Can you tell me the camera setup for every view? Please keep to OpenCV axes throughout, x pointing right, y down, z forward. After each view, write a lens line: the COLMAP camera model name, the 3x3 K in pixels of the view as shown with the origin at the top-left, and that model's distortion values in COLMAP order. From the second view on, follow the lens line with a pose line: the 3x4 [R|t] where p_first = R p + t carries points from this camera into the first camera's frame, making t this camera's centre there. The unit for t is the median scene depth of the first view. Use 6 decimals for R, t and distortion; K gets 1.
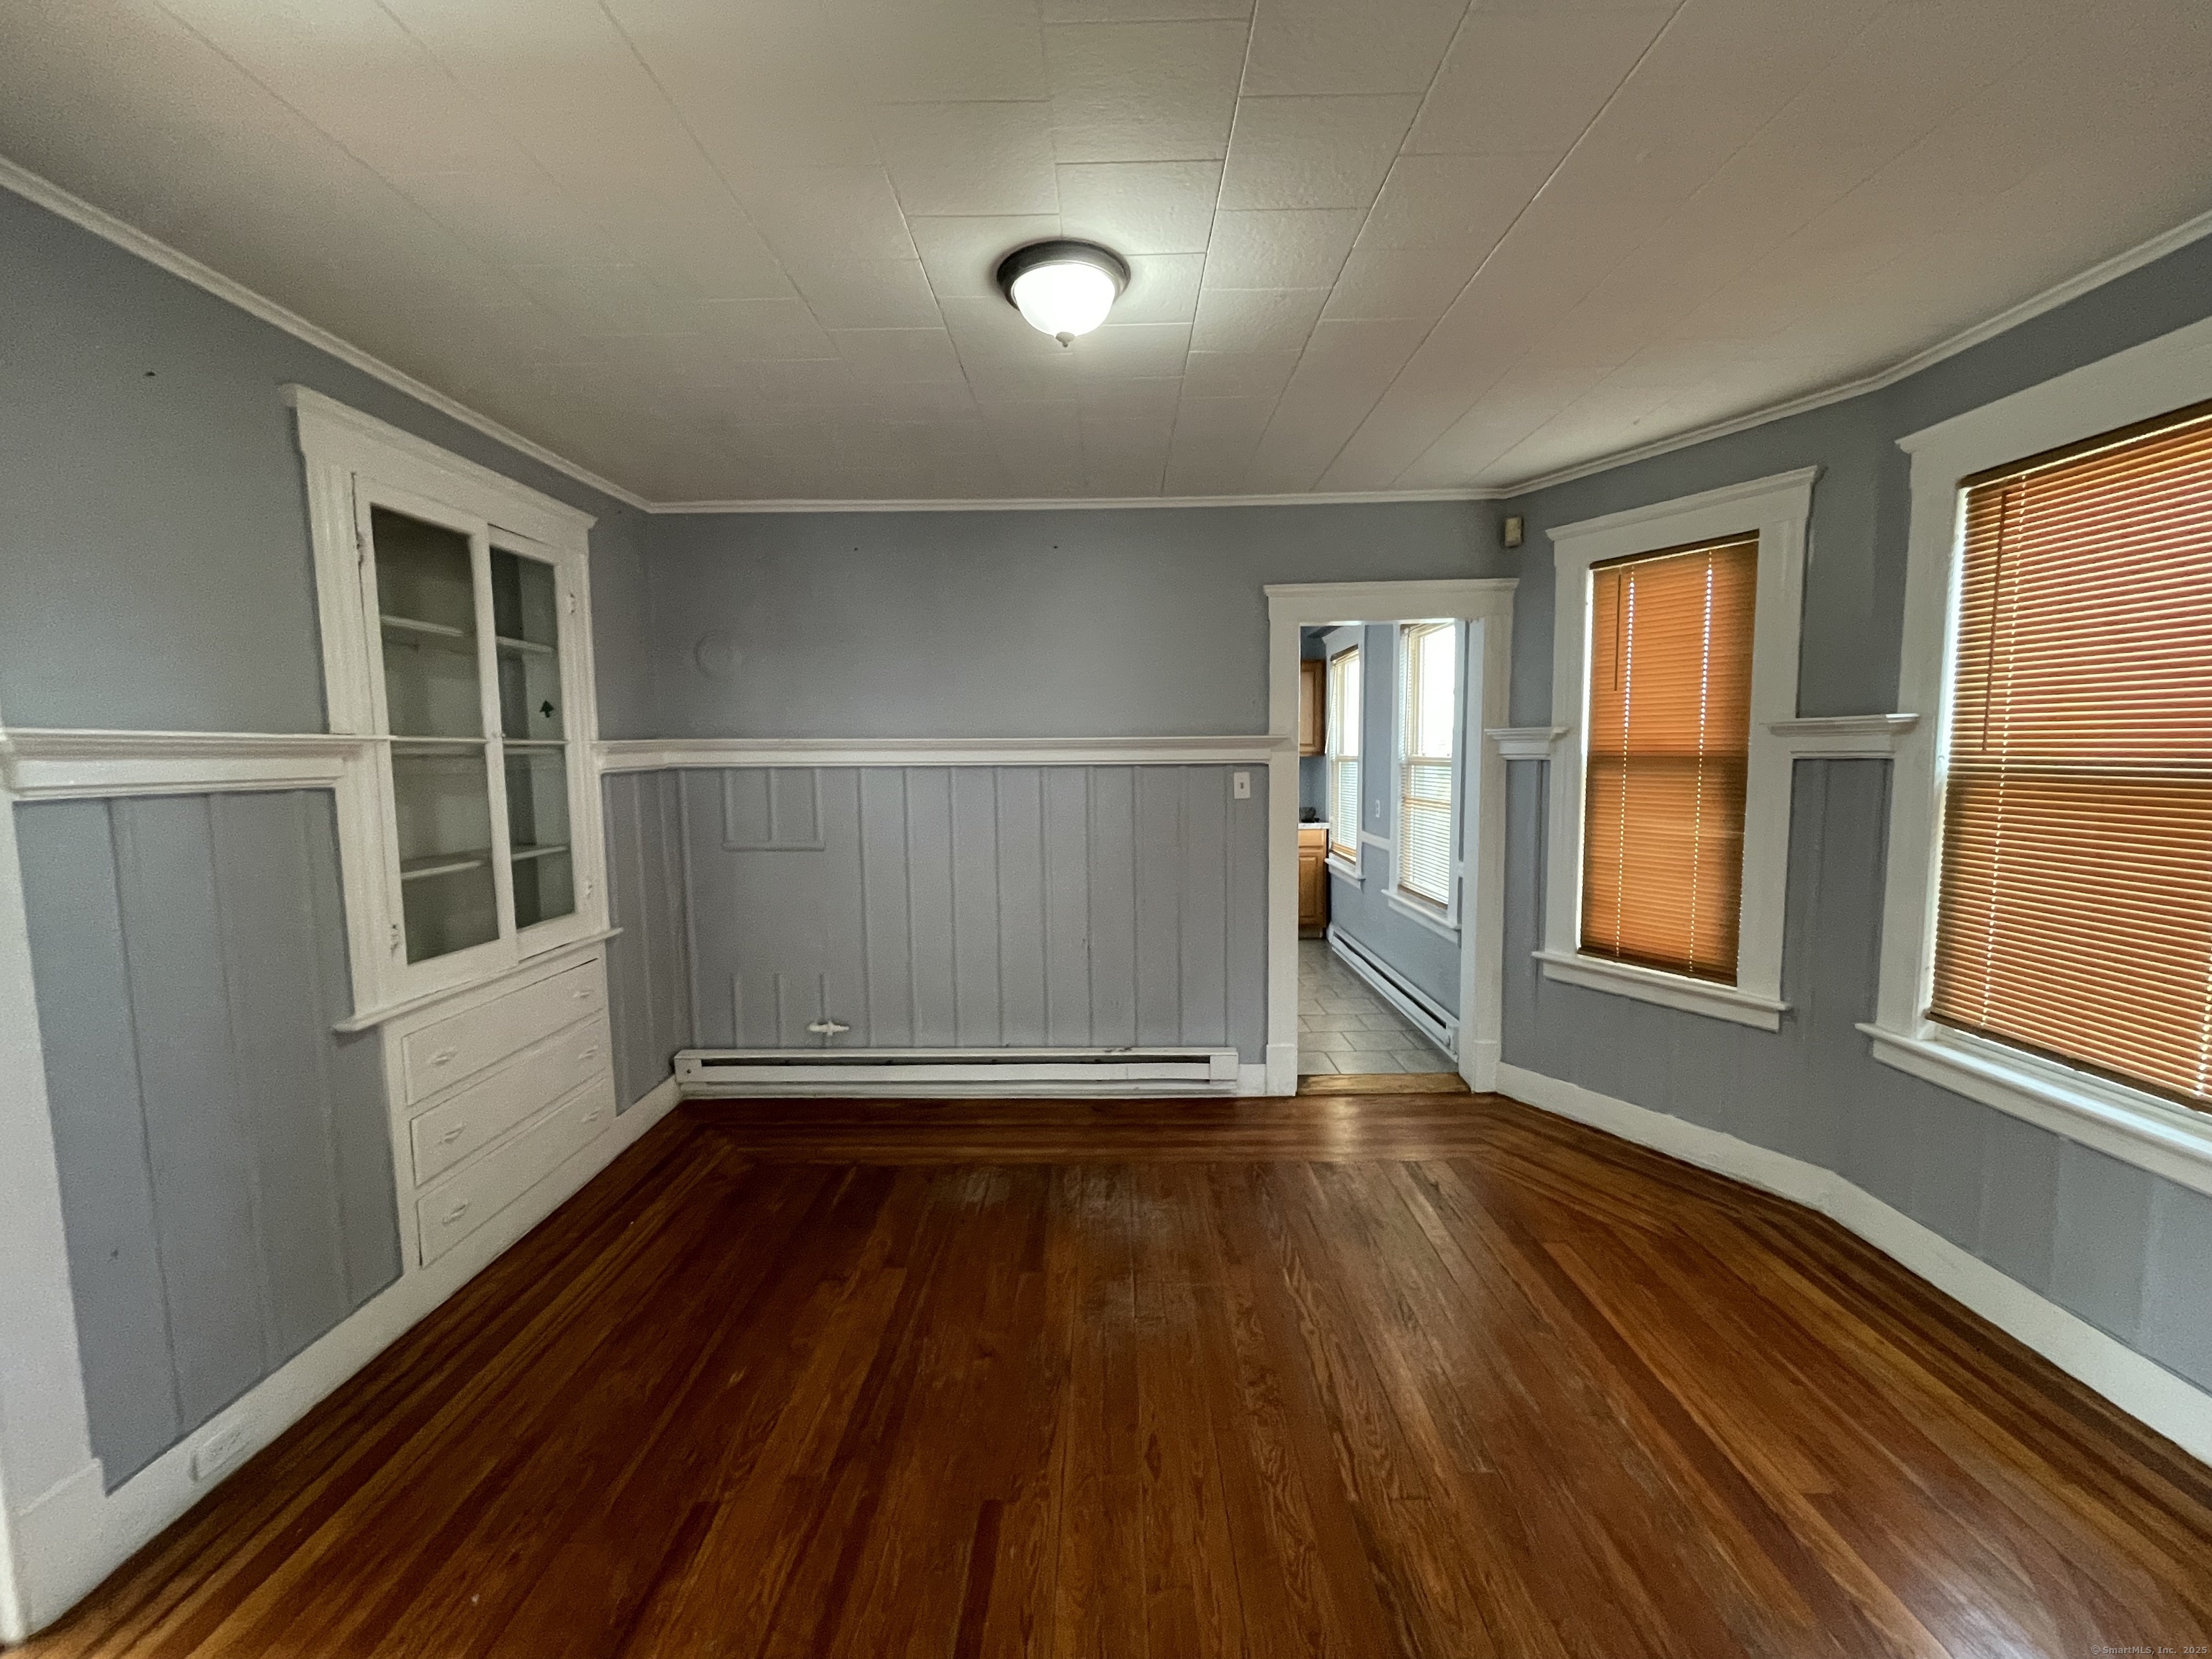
lens RADIAL K [[888.7, 0, 1108.2], [0, 888.7, 825.6], [0, 0, 1]] dist [-0.002493, -0.000265]
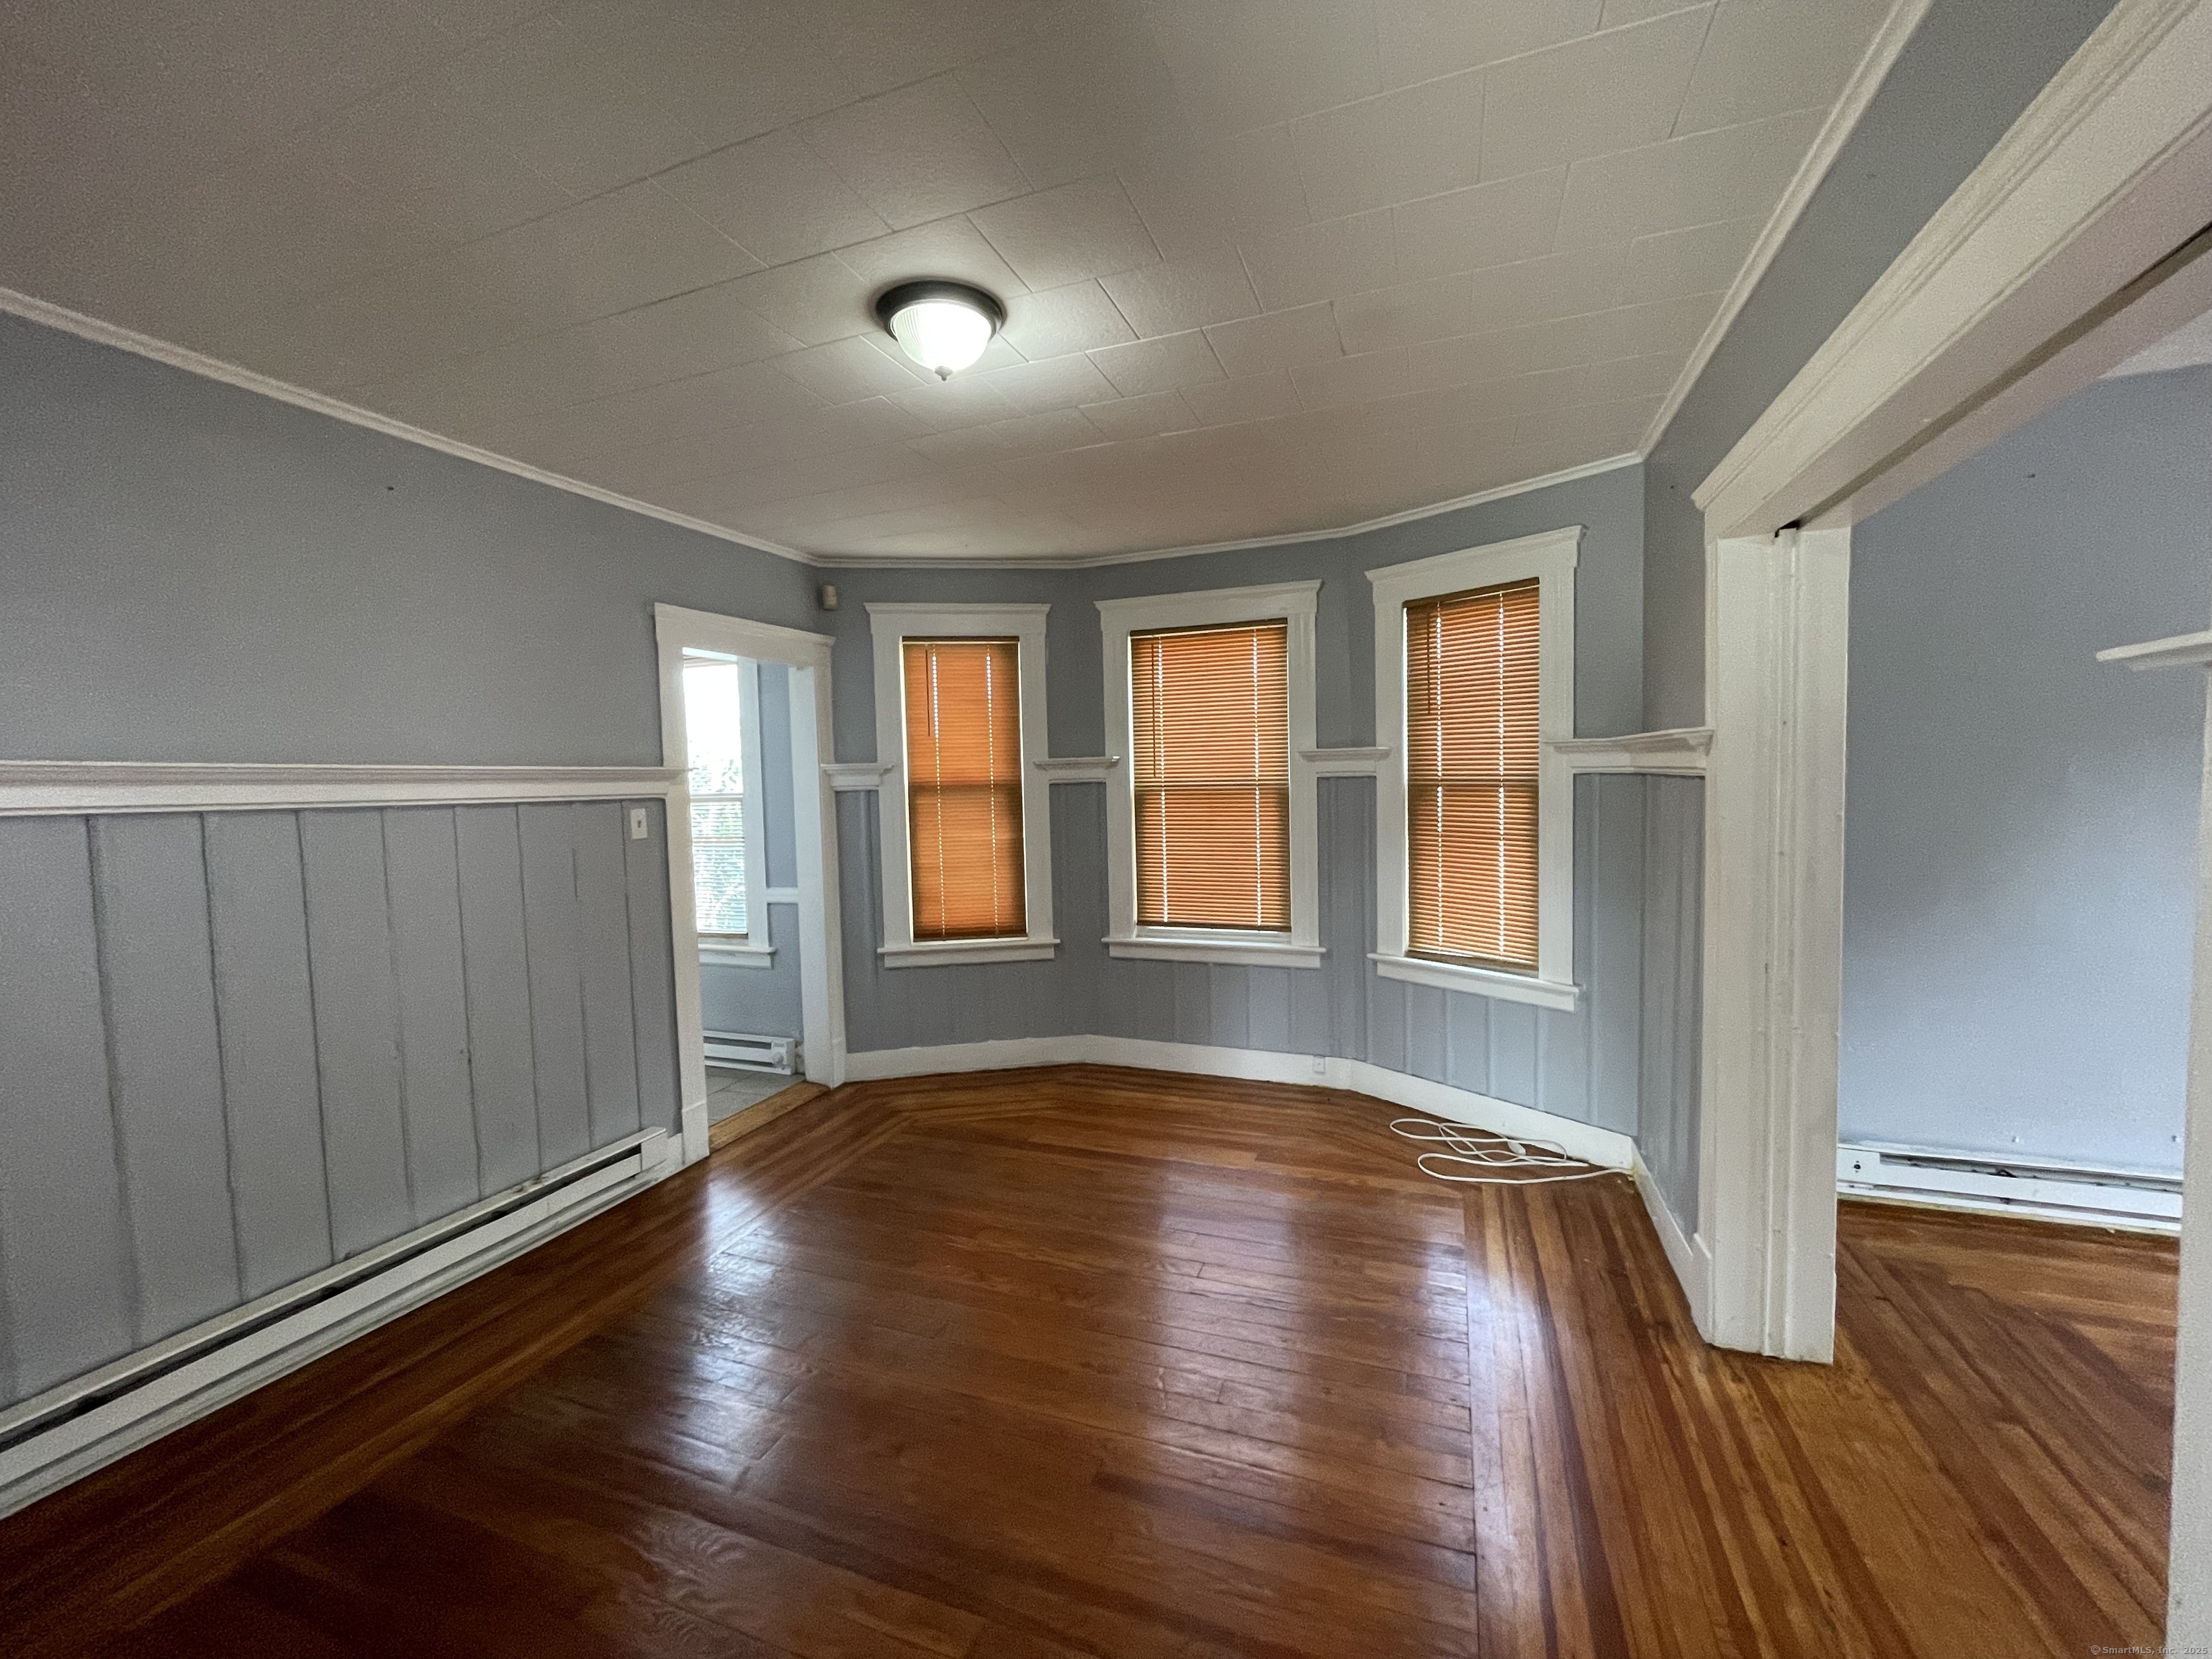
lens RADIAL K [[898.7, 0, 1101.8], [0, 898.7, 824.7], [0, 0, 1]] dist [-0.002259, -0.000225]
pose [[0.343862, -0.043467, 0.938014, -0.609606], [0.101274, 0.994818, 0.008974, -0.006682], [-0.933543, 0.091911, 0.346482, 0.310894]]
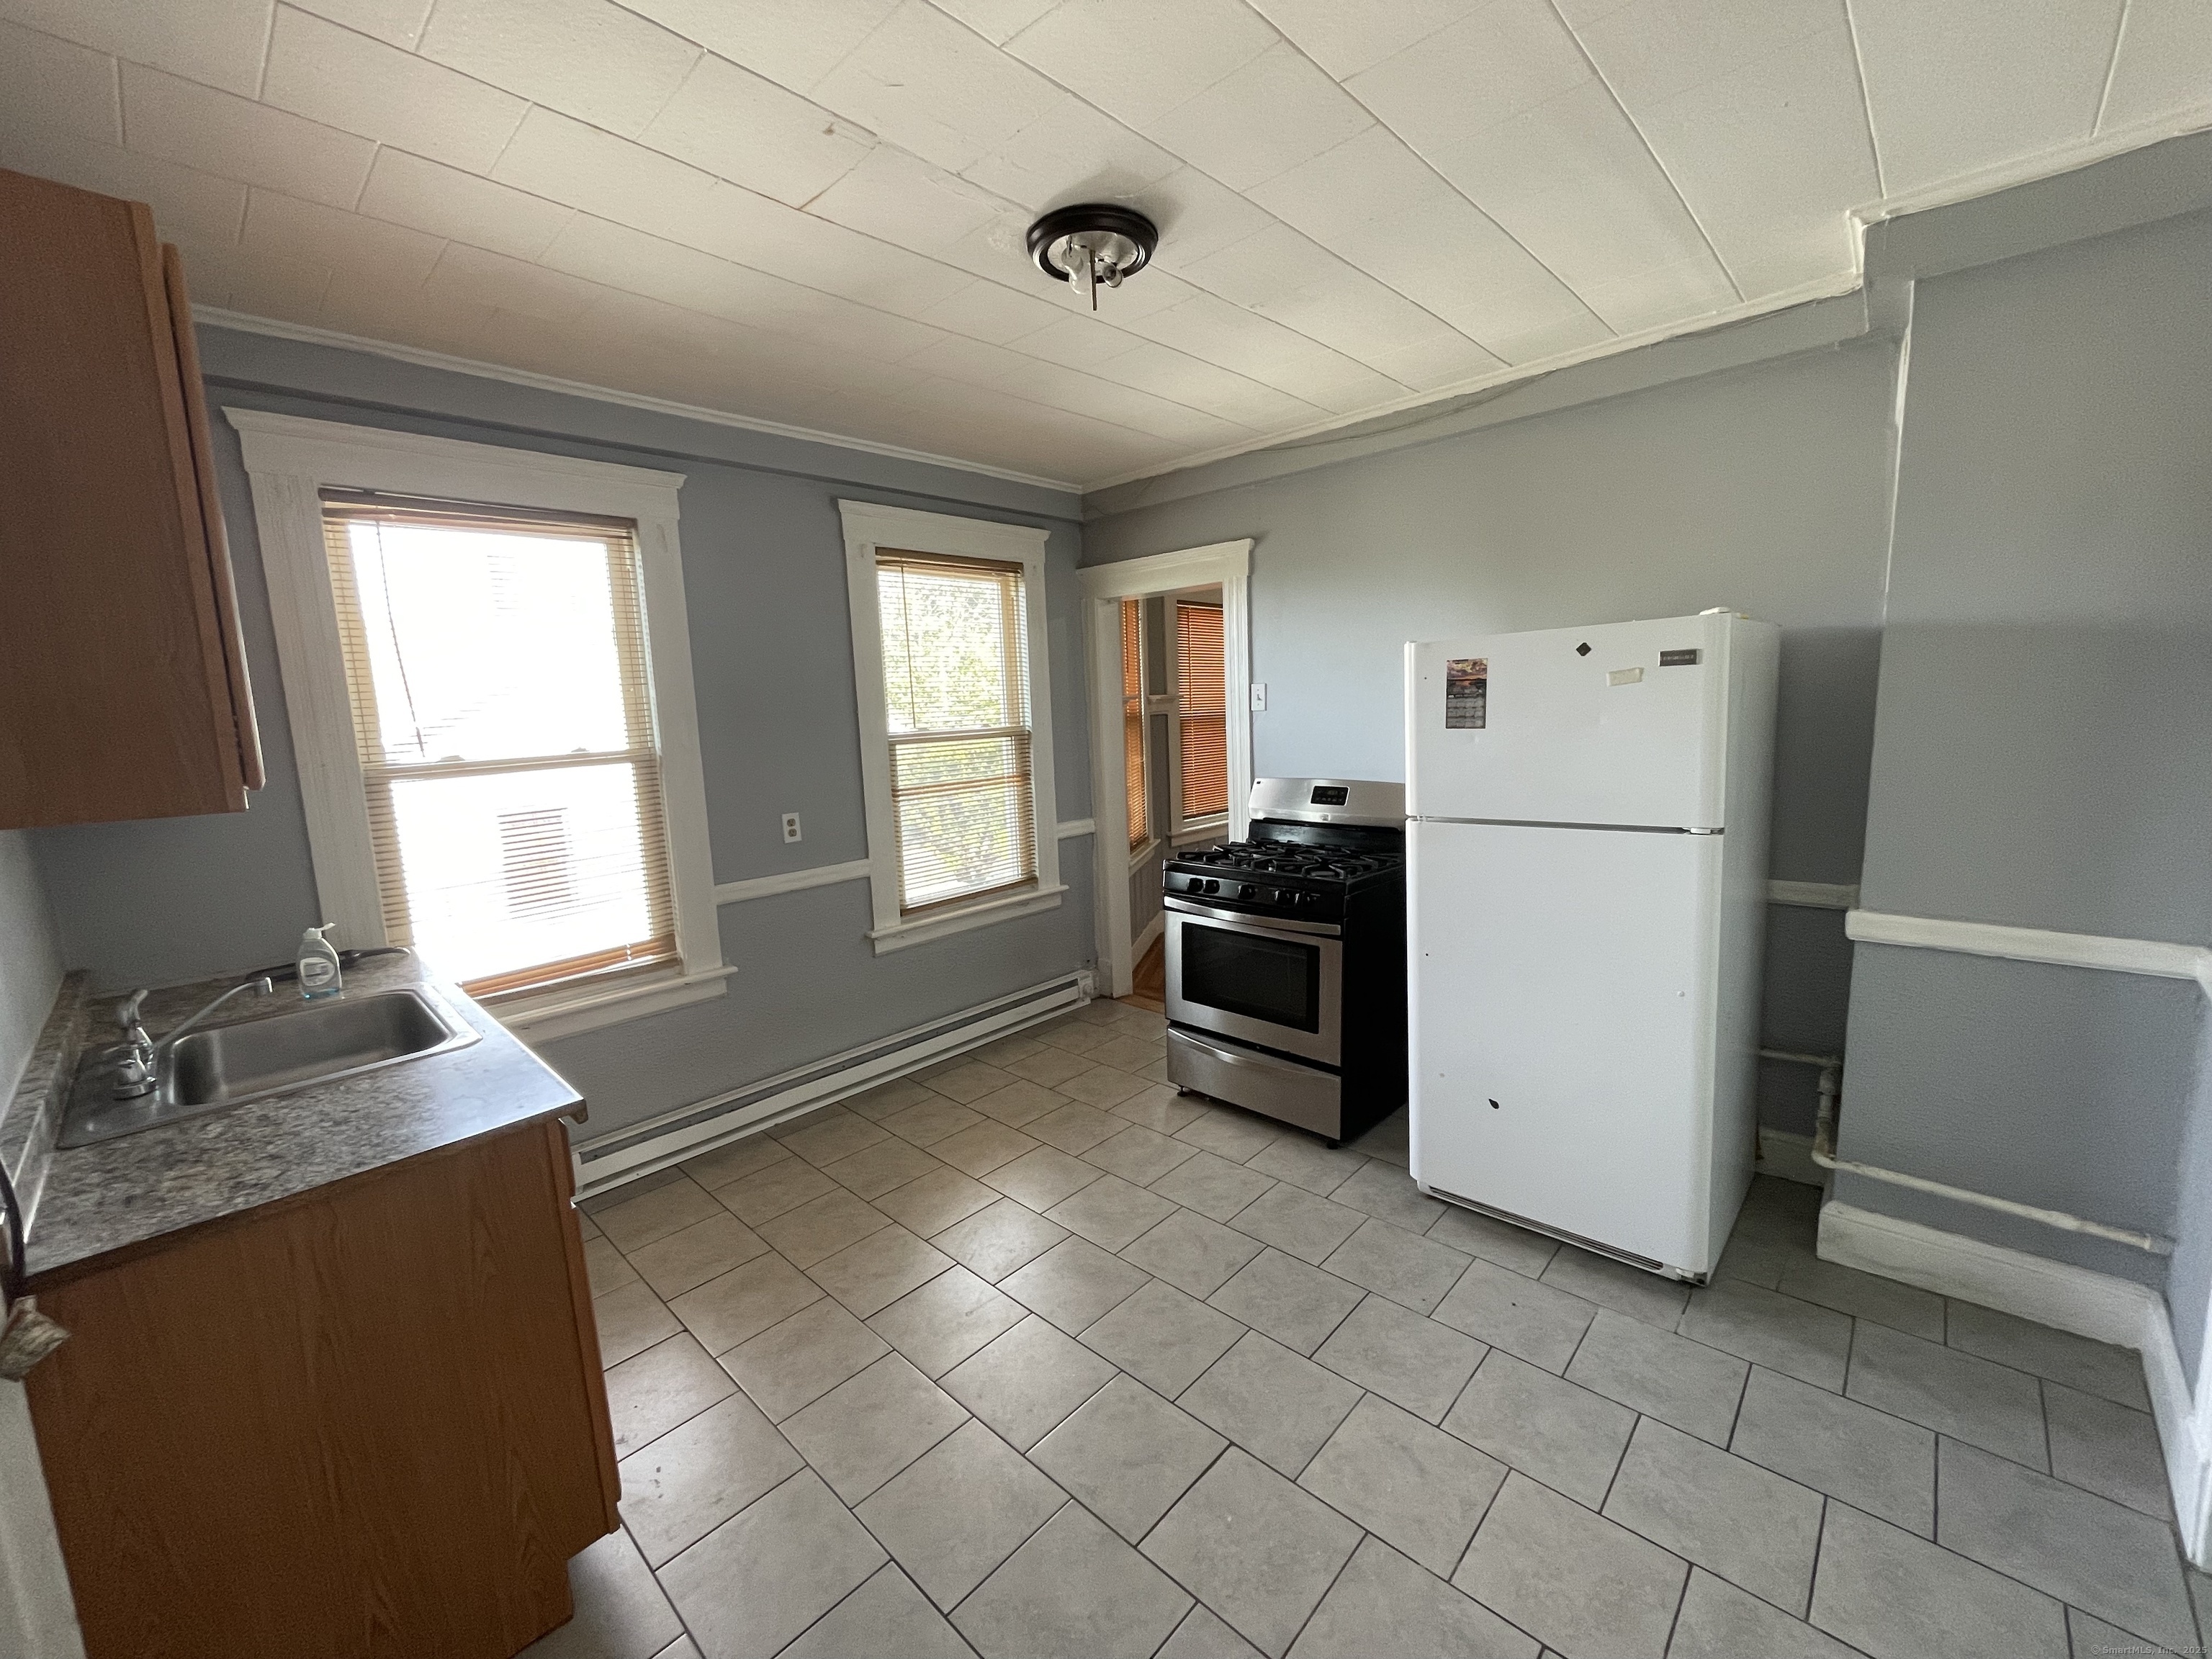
lens RADIAL K [[898.0, 0, 1114.6], [0, 898.0, 835.2], [0, 0, 1]] dist [-0.002888, -0.000274]
pose [[-0.735919, -0.054645, 0.674861, -0.464740], [0.108493, 0.974341, 0.197203, -0.189811], [-0.668321, 0.218344, -0.711107, 2.178142]]
